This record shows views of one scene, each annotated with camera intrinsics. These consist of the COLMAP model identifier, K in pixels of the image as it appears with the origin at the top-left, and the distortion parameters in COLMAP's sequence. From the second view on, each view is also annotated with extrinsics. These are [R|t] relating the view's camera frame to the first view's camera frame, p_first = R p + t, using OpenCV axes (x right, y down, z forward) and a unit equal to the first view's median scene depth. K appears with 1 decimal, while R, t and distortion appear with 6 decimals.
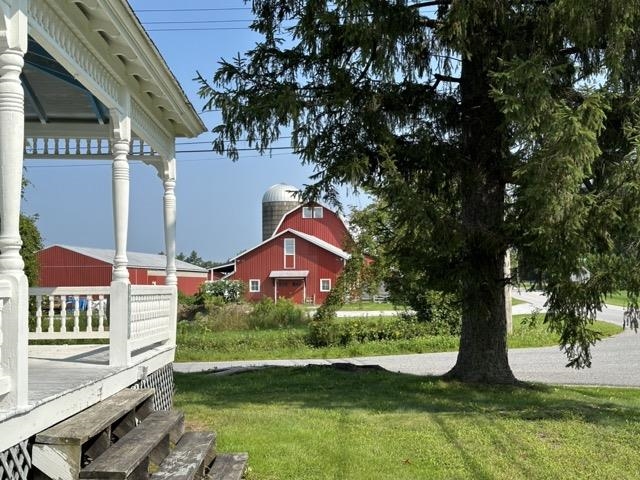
lens RADIAL K [[879.8, 0, 319.3], [0, 879.8, 242.0], [0, 0, 1]] dist [0.133557, 0.000000]
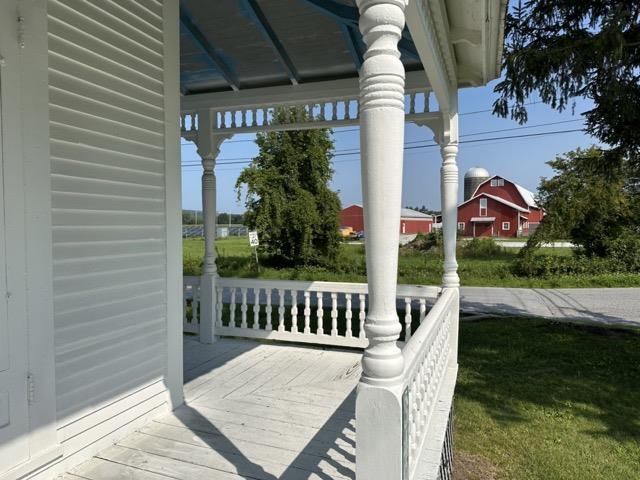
lens RADIAL K [[444.8, 0, 316.0], [0, 444.8, 239.2], [0, 0, 1]] dist [0.023717, -0.015819]
pose [[0.929960, 0.016079, -0.367308, -0.105676], [0.015639, 0.996409, 0.083212, -0.018827], [0.367327, -0.083128, 0.926370, 0.472806]]
